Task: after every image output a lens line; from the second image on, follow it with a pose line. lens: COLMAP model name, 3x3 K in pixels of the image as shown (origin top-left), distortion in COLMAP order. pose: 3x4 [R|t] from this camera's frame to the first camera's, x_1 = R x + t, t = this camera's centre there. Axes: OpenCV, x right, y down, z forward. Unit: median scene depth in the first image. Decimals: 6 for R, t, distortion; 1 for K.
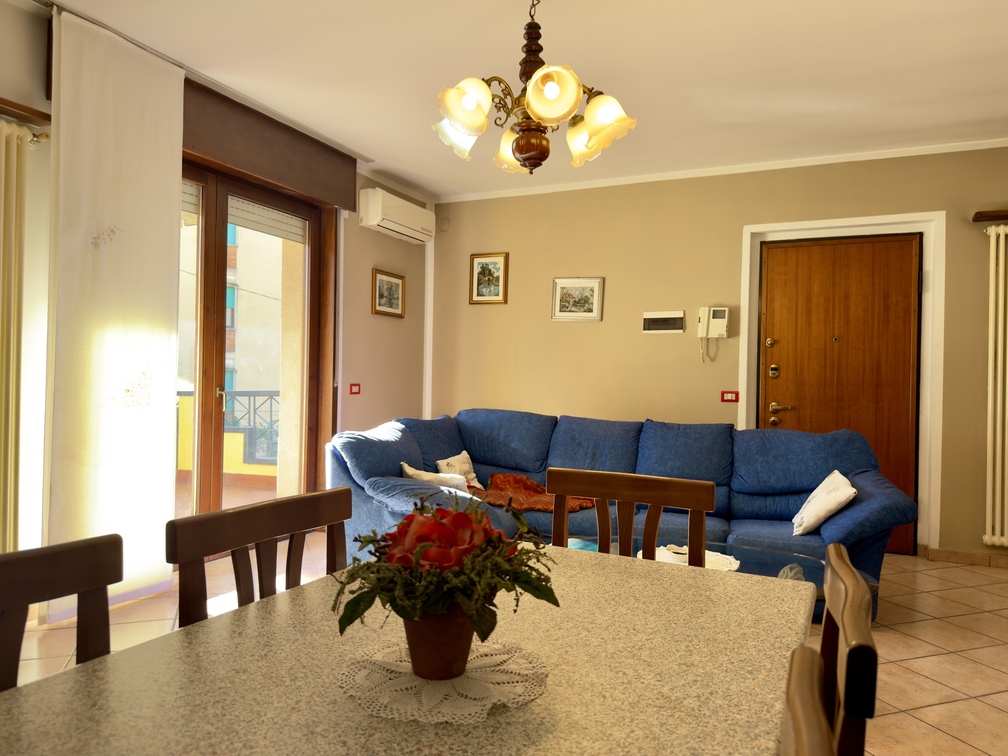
lens RADIAL K [[708.4, 0, 494.1], [0, 708.4, 380.8], [0, 0, 1]] dist [0.052947, -0.001933]
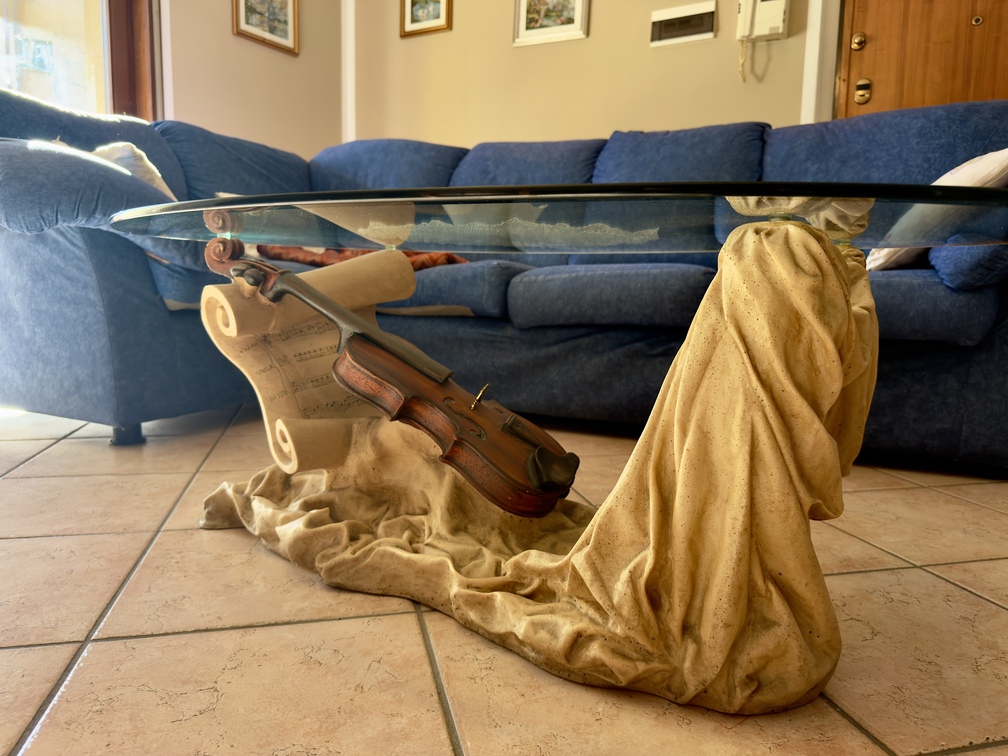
lens RADIAL K [[731.6, 0, 504.0], [0, 731.6, 378.0], [0, 0, 1]] dist [-0.008639, 0.003580]
pose [[0.994930, 0.012541, -0.099781, 0.161396], [0.000413, 0.991677, 0.128753, 0.145561], [0.100565, -0.128142, 0.986644, 0.349252]]
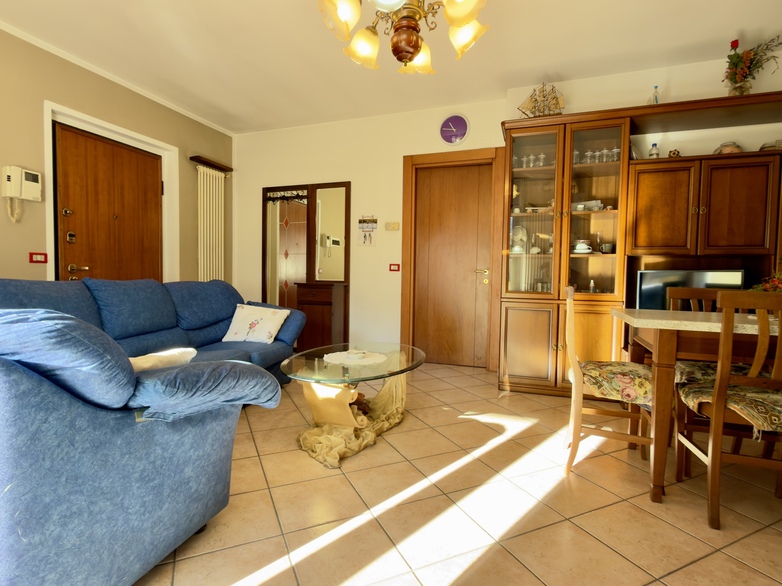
lens RADIAL K [[403.4, 0, 390.4], [0, 403.4, 293.9], [0, 0, 1]] dist [0.000072, -0.000299]
pose [[-0.090562, -0.063983, 0.993833, -0.326582], [-0.020907, 0.997836, 0.062336, 0.027958], [-0.995671, -0.015133, -0.091704, 0.540960]]
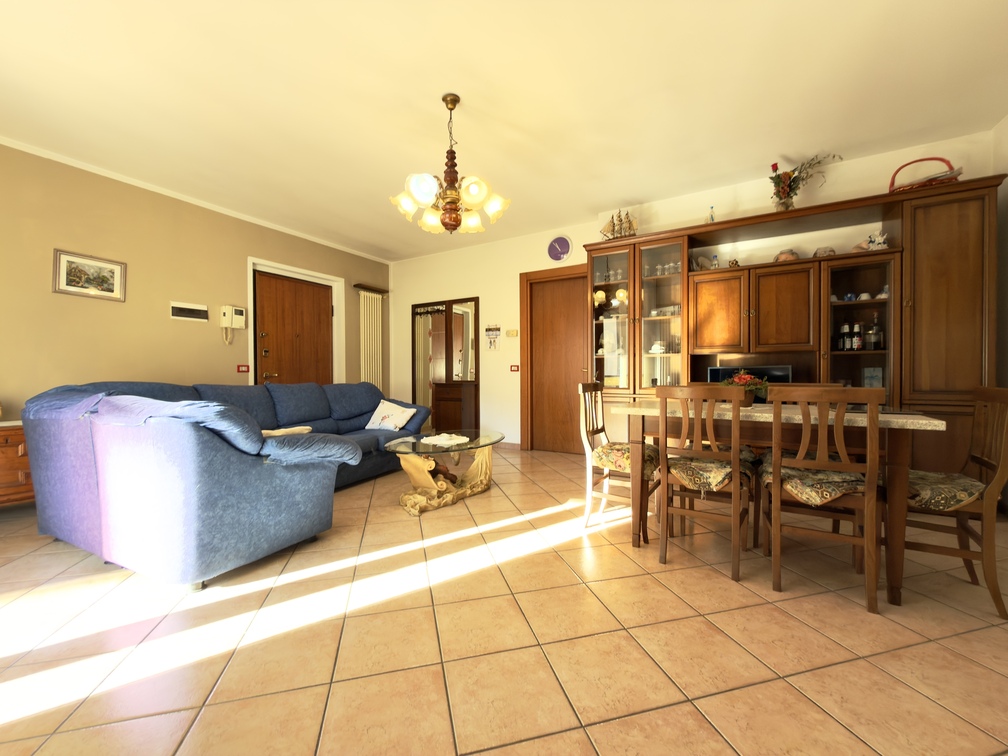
lens RADIAL K [[403.0, 0, 504.0], [0, 403.0, 378.0], [0, 0, 1]] dist [-0.000320, -0.000215]
pose [[0.087435, -0.030049, 0.995717, -0.467823], [0.004158, 0.999547, 0.029800, 0.019110], [-0.996162, 0.001535, 0.087520, 0.393022]]
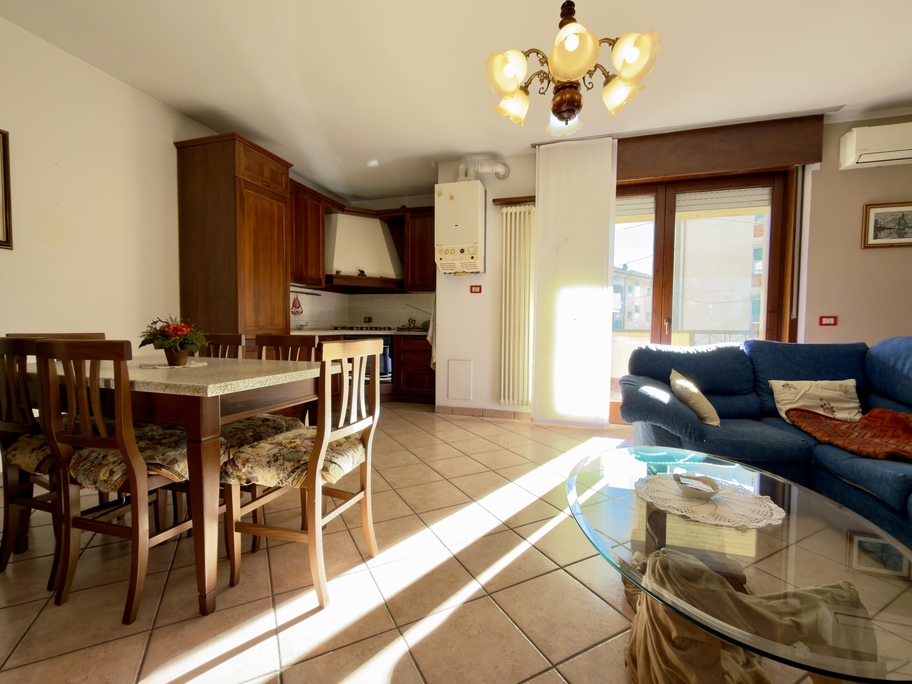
lens RADIAL K [[398.2, 0, 456.0], [0, 398.2, 342.0], [0, 0, 1]] dist [-0.000631, 0.000192]
pose [[0.140901, 0.023100, -0.989754, 0.356433], [-0.005364, 0.999731, 0.022569, 0.035555], [0.990009, 0.002129, 0.140987, 0.356756]]
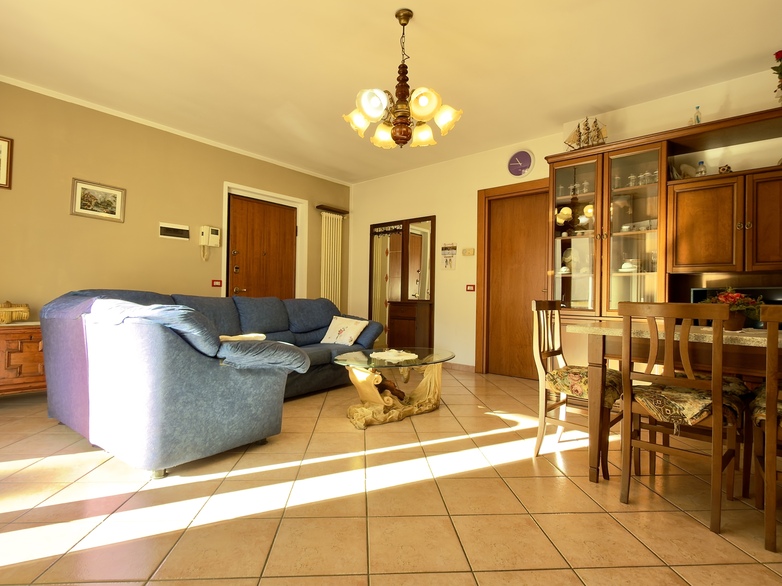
lens RADIAL K [[403.4, 0, 390.4], [0, 403.4, 293.9], [0, 0, 1]] dist [0.000072, -0.000299]
pose [[0.271085, -0.007964, 0.962523, -0.457595], [-0.013943, 0.999828, 0.012199, 0.030170], [-0.962455, -0.016728, 0.270927, 0.376398]]
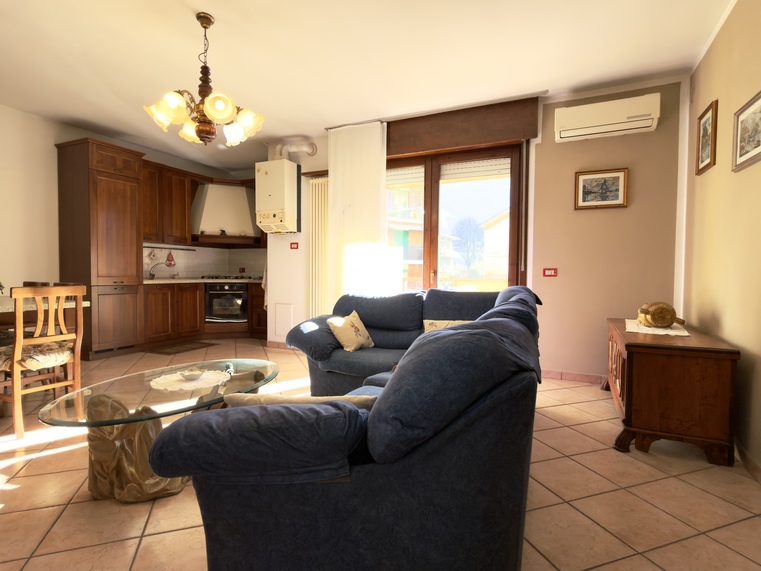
lens RADIAL K [[396.4, 0, 380.5], [0, 396.4, 285.5], [0, 0, 1]] dist [-0.000462, 0.000564]
pose [[0.003298, 0.012699, -0.999914, 0.547980], [-0.008756, 0.999881, 0.012670, 0.030394], [0.999956, 0.008714, 0.003409, 0.730197]]
